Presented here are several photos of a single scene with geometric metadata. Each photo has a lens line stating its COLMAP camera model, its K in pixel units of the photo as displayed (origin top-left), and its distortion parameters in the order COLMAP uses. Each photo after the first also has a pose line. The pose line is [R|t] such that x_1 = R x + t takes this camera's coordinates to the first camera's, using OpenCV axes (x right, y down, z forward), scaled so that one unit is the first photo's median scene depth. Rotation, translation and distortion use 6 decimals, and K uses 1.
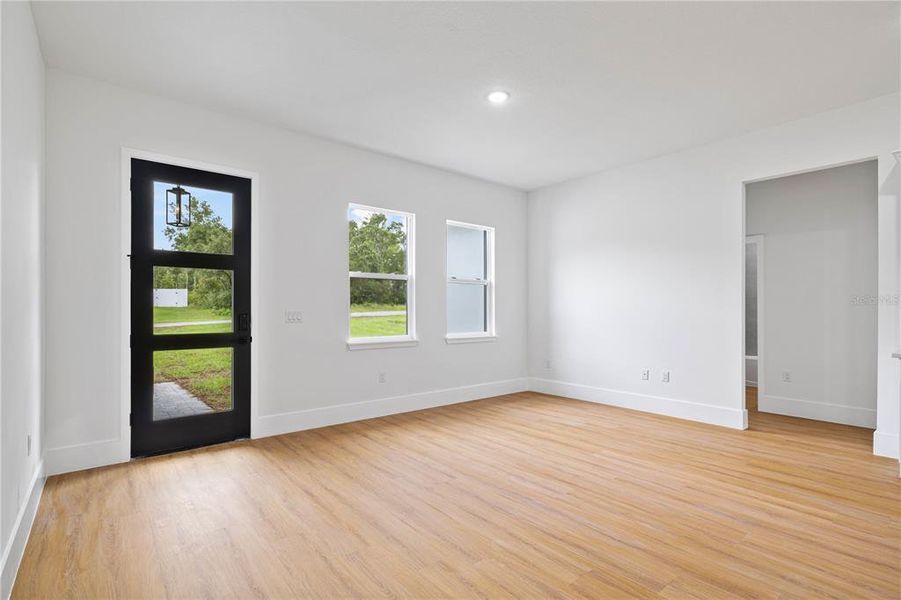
lens RADIAL K [[431.6, 0, 430.0], [0, 431.6, 313.5], [0, 0, 1]] dist [-0.004028, 0.000566]
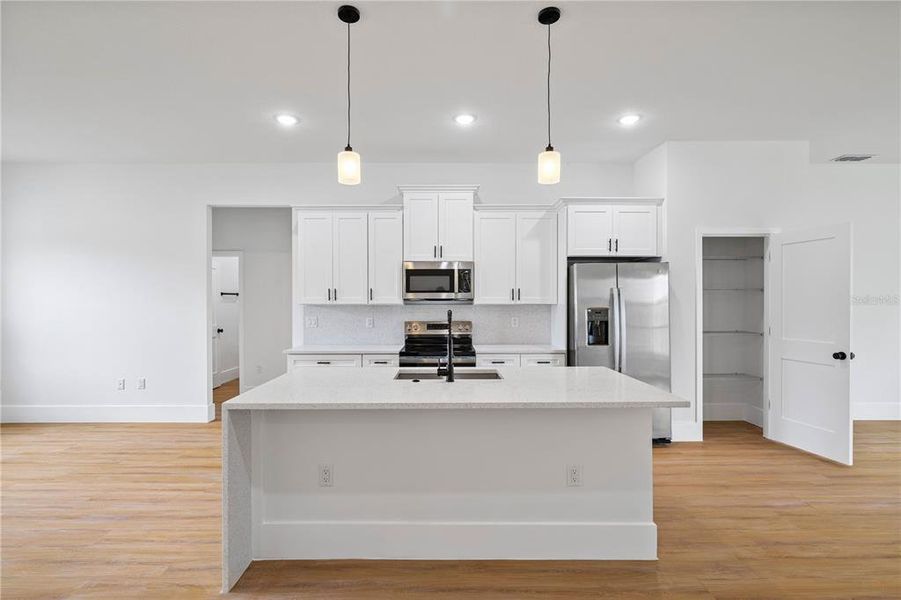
lens RADIAL K [[431.6, 0, 449.0], [0, 431.6, 302.6], [0, 0, 1]] dist [-0.004028, 0.000566]
pose [[0.606660, 0.003906, 0.794952, 0.259397], [0.007918, 0.999909, -0.010955, -0.033585], [-0.794922, 0.012940, 0.606573, -0.238023]]
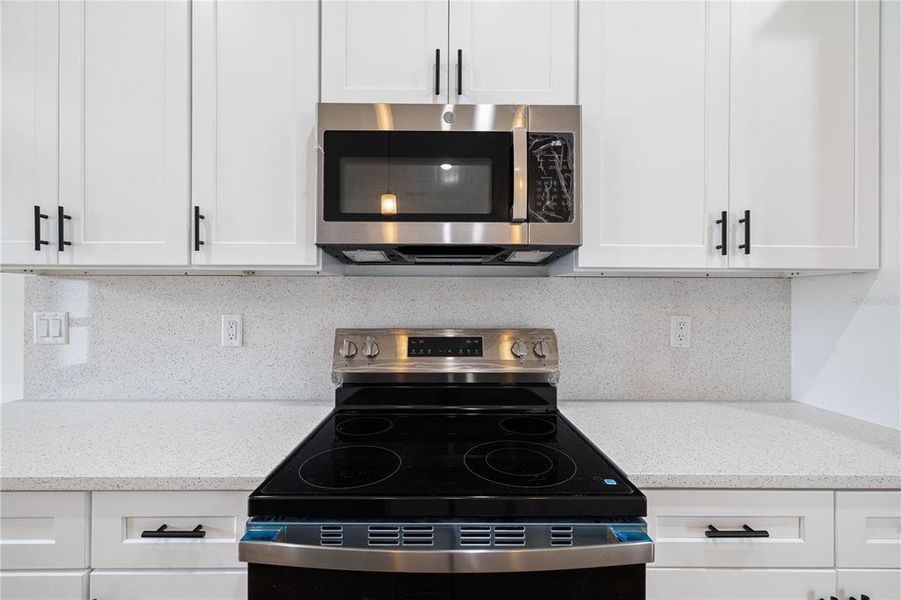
lens RADIAL K [[431.6, 0, 450.2], [0, 431.6, 303.6], [0, 0, 1]] dist [-0.004028, 0.000566]
pose [[0.598924, 0.003059, 0.800800, 0.990056], [0.003088, 0.999976, -0.006129, -0.011379], [-0.800800, 0.006144, 0.598900, 0.362535]]
